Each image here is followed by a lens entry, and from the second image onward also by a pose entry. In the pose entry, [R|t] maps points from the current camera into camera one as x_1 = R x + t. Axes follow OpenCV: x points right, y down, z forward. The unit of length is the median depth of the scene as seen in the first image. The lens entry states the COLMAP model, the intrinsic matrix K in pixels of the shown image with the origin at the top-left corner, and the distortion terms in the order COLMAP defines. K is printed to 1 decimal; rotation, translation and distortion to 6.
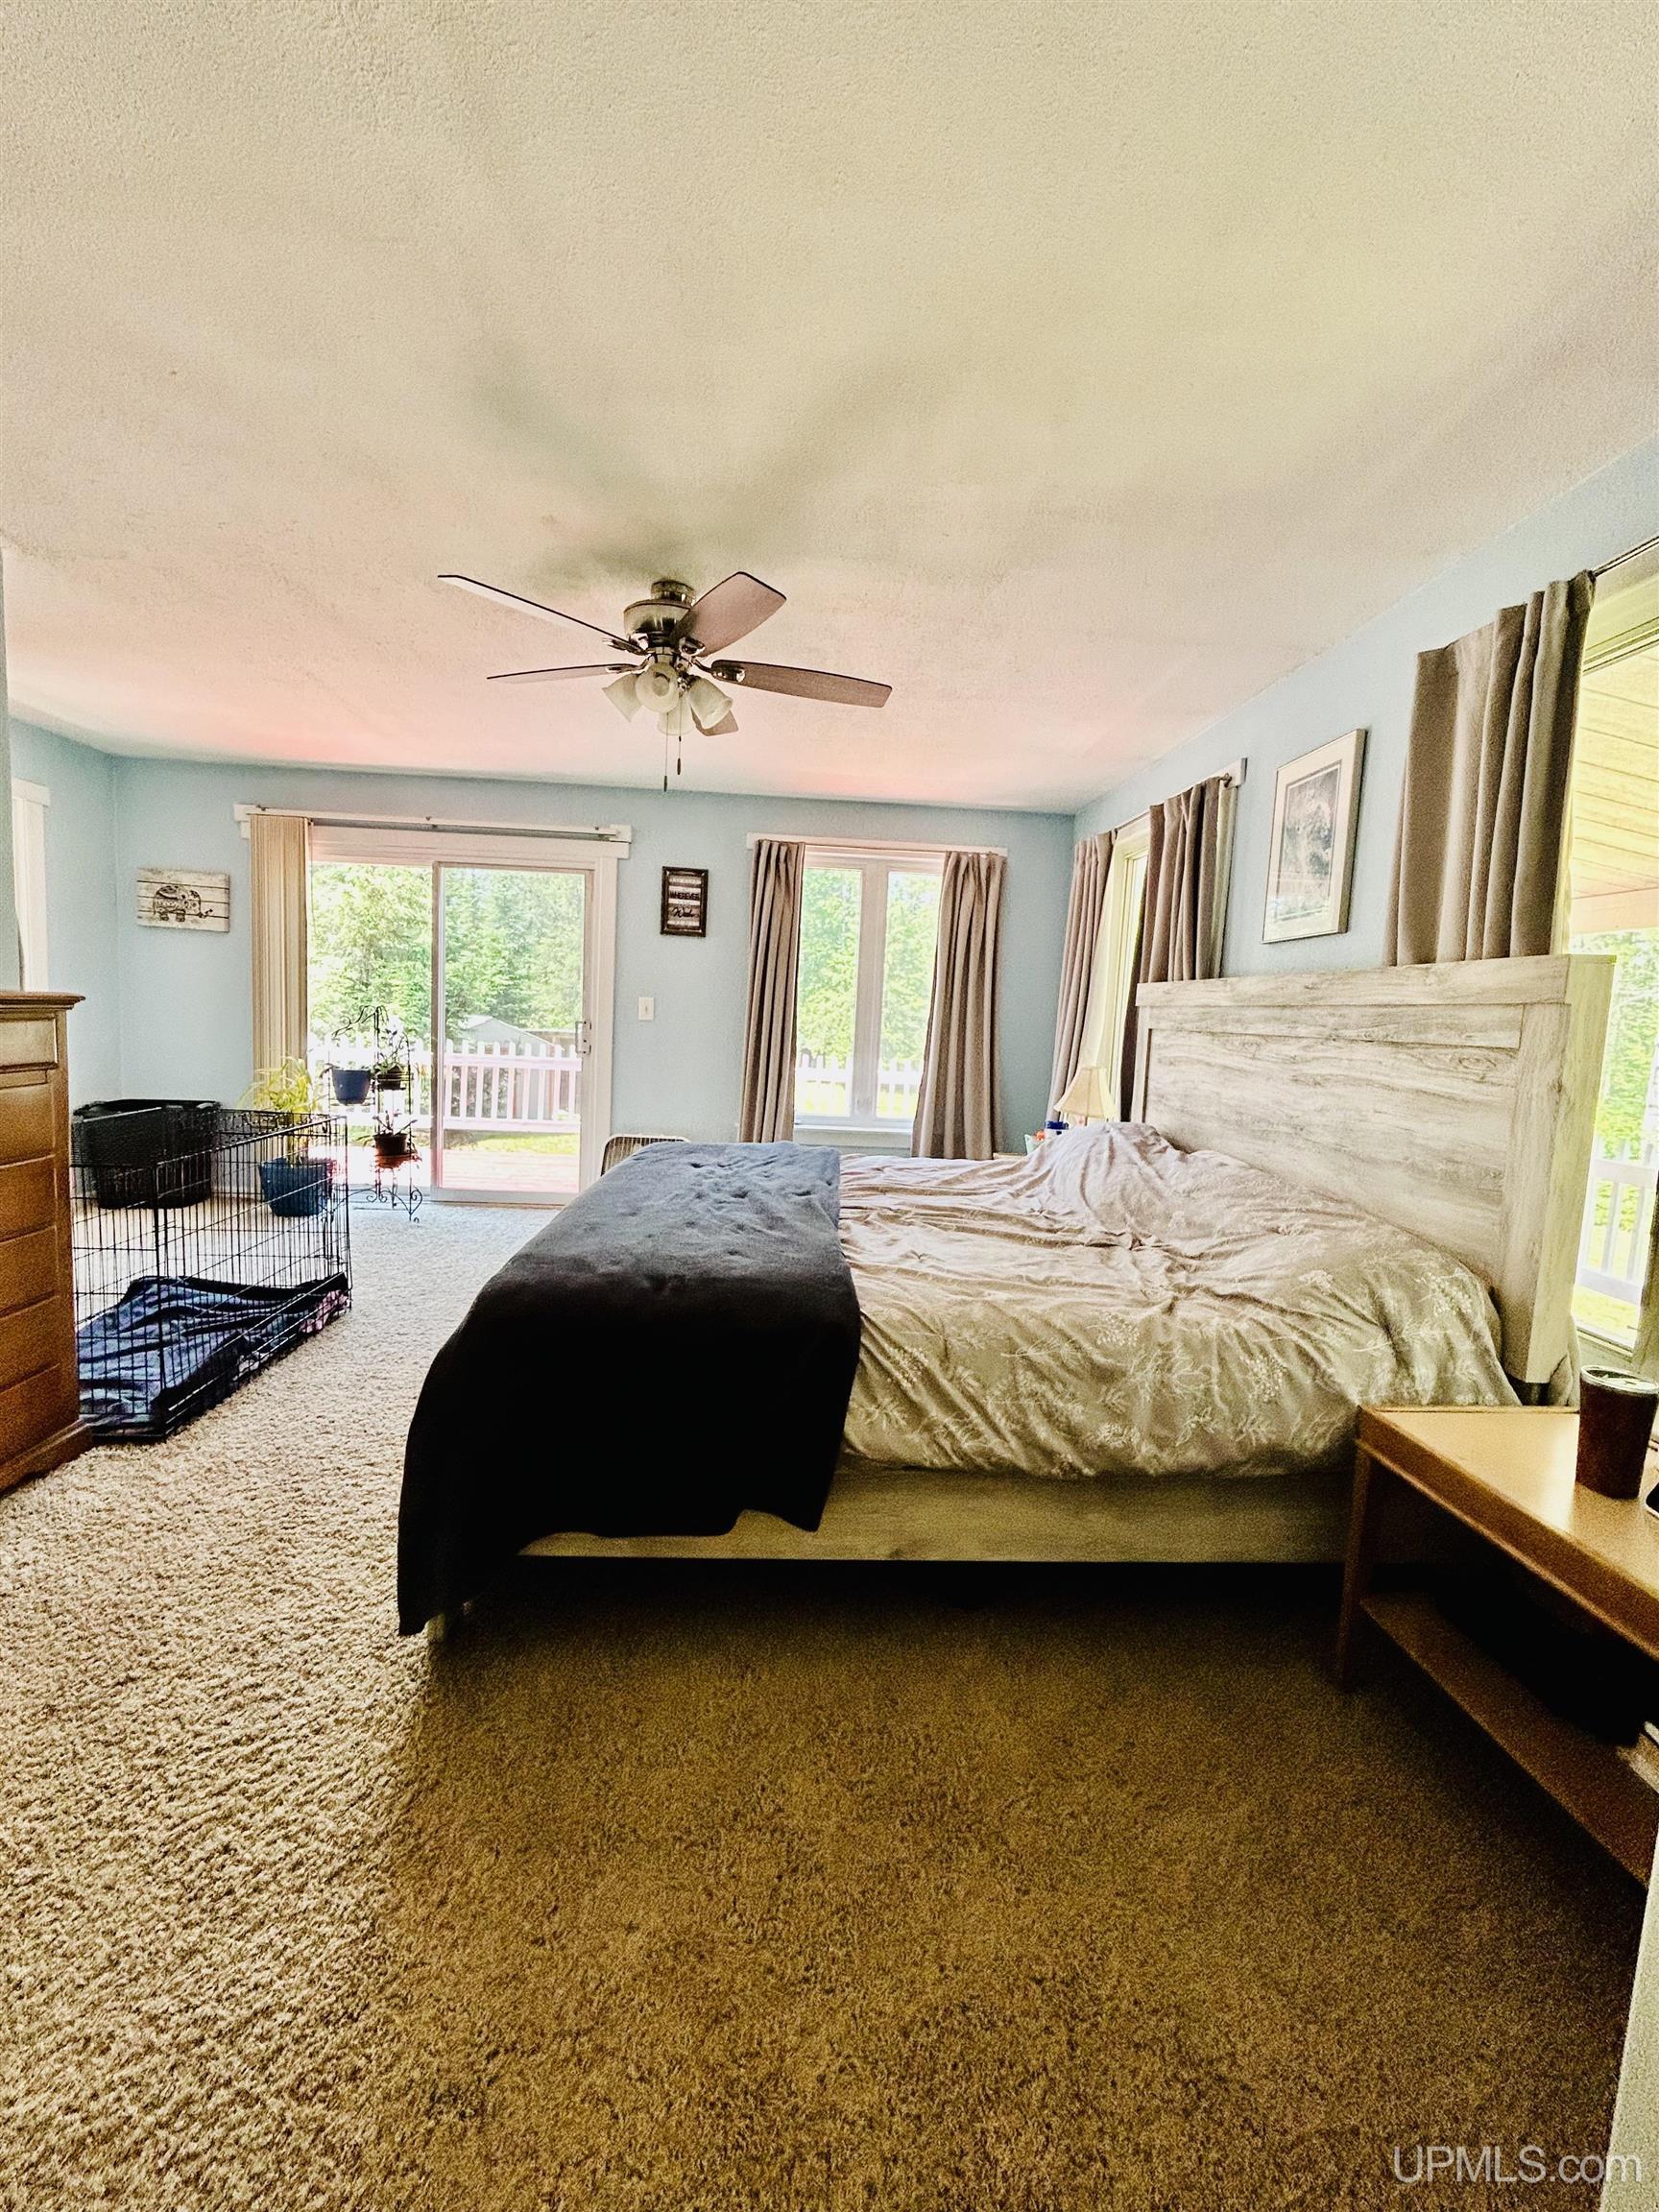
lens RADIAL K [[906.8, 0, 823.4], [0, 906.8, 1099.7], [0, 0, 1]] dist [0.001422, 0.000018]
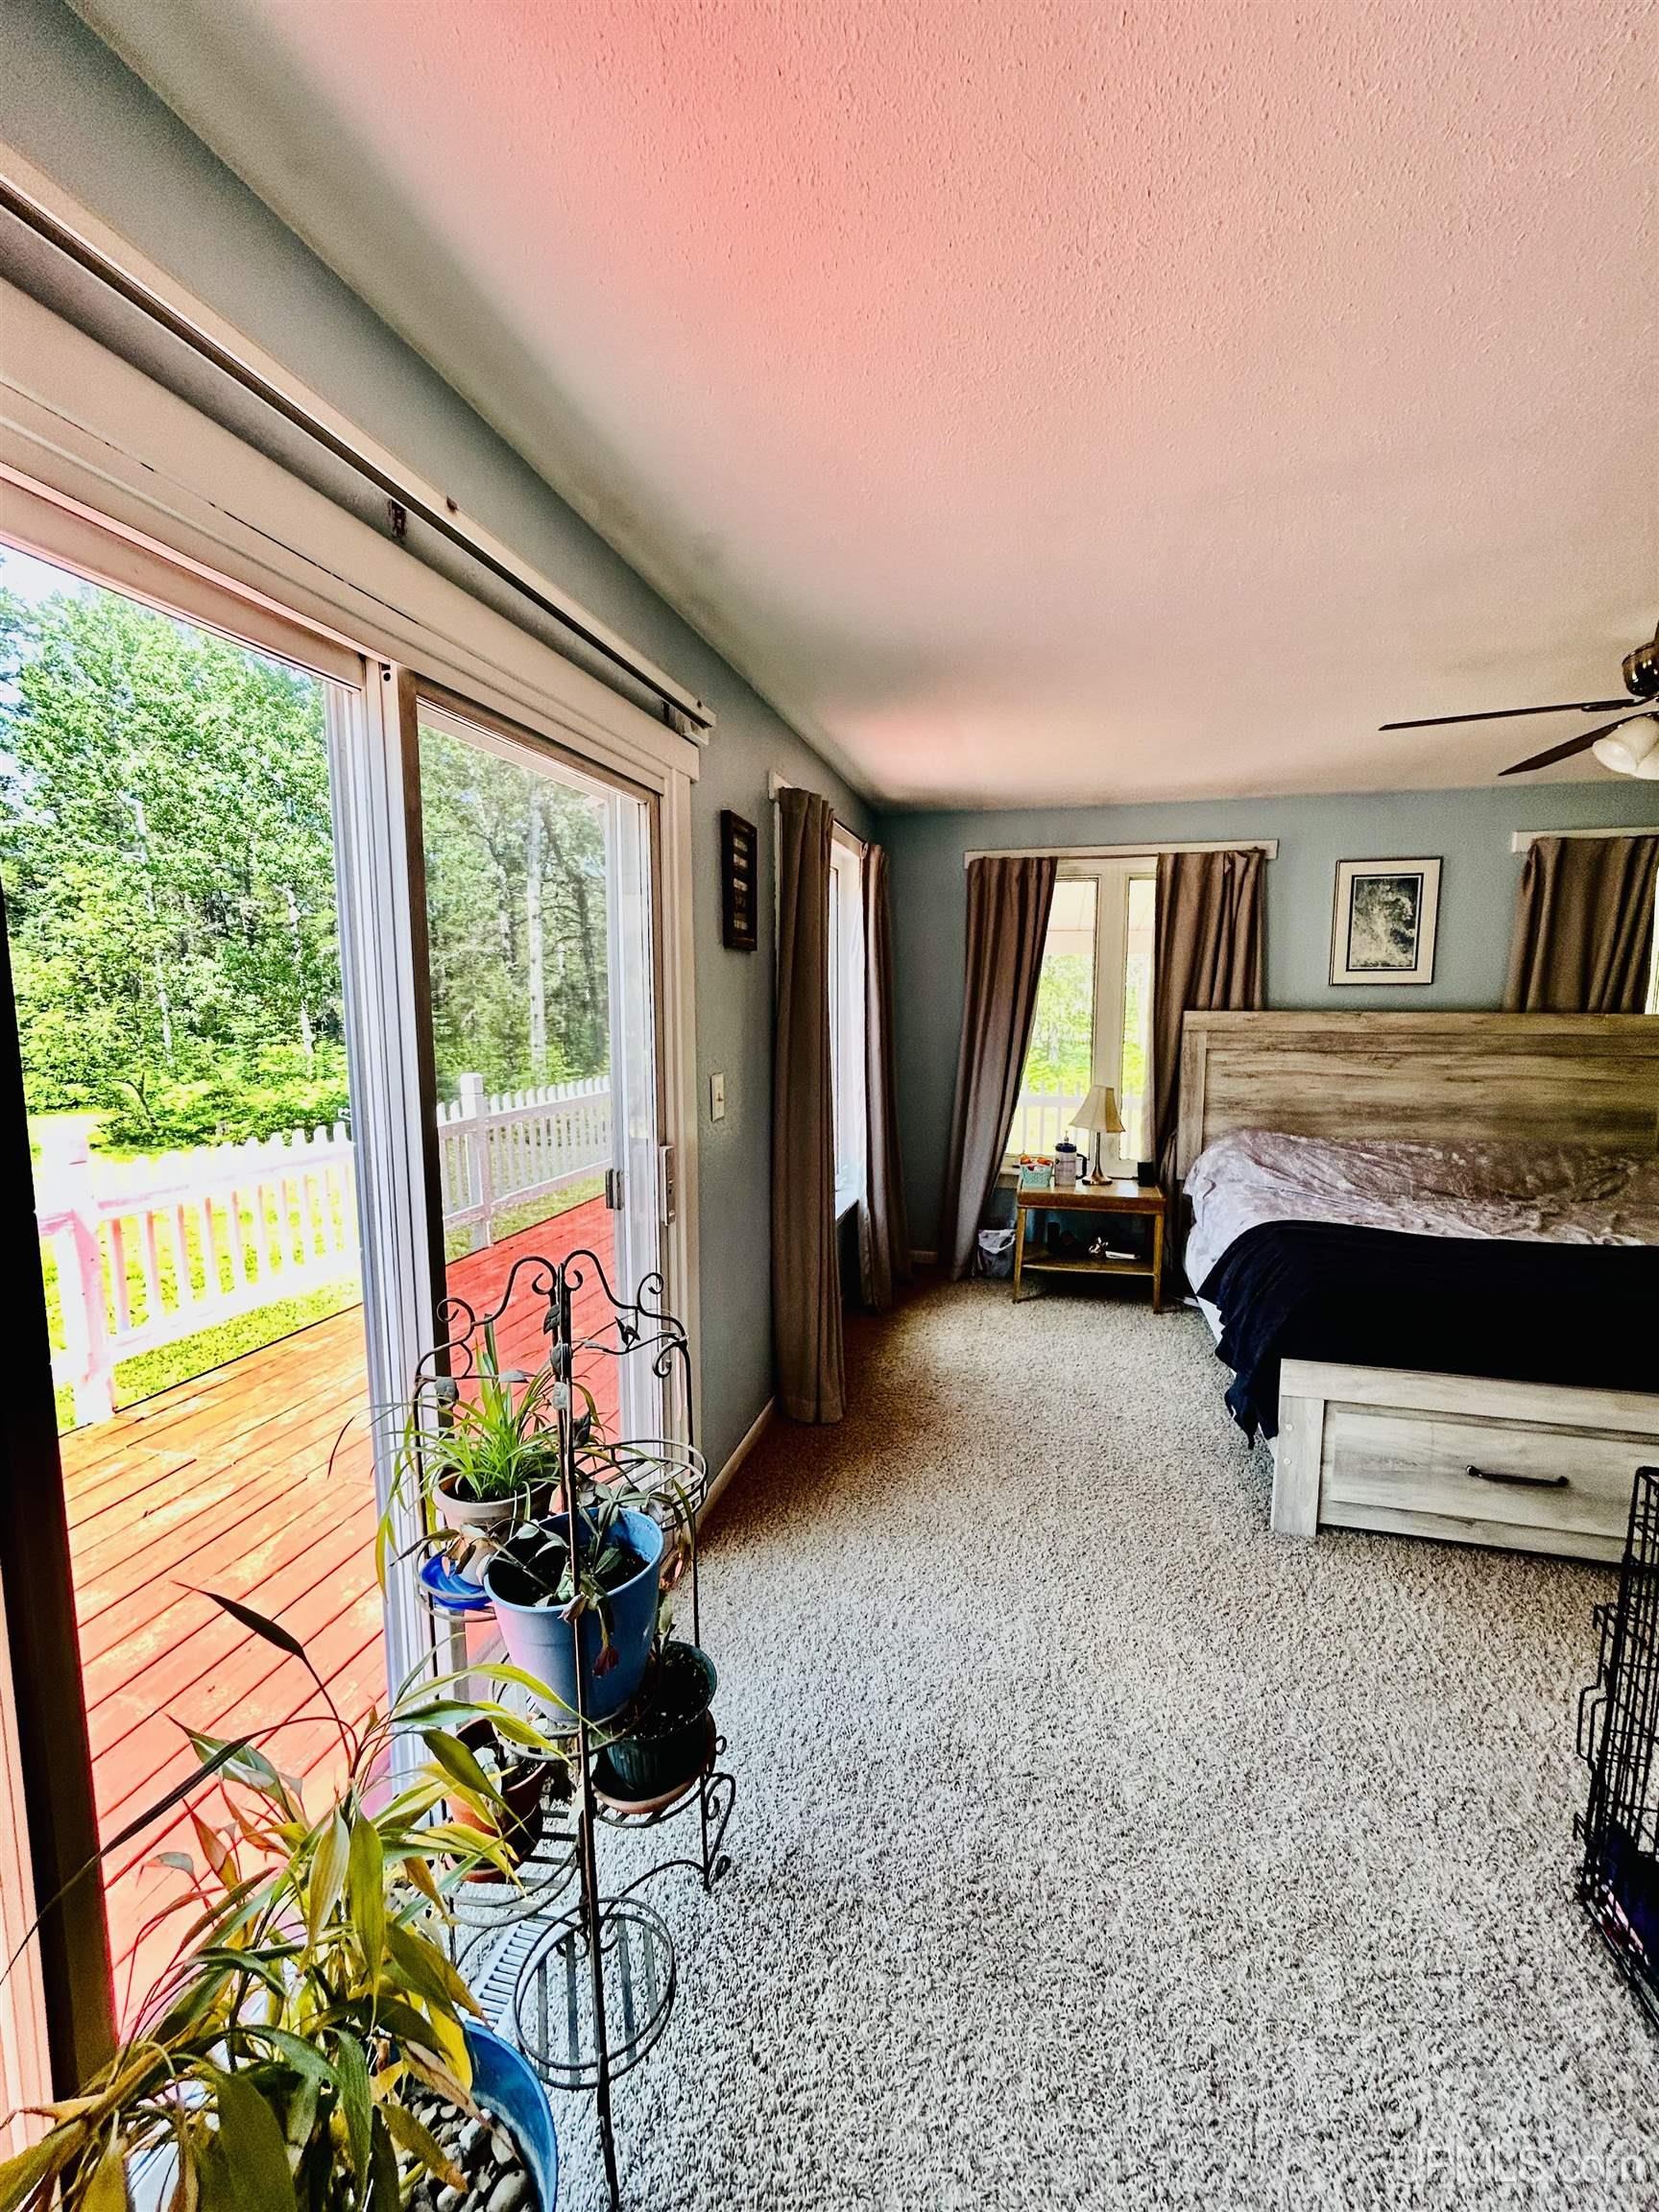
lens RADIAL K [[906.8, 0, 824.6], [0, 906.8, 1108.1], [0, 0, 1]] dist [0.001422, 0.000018]
pose [[0.313754, -0.150118, 0.937562, -1.013997], [0.111562, 0.986412, 0.120606, -0.221637], [-0.942928, 0.066756, 0.326238, 1.182049]]
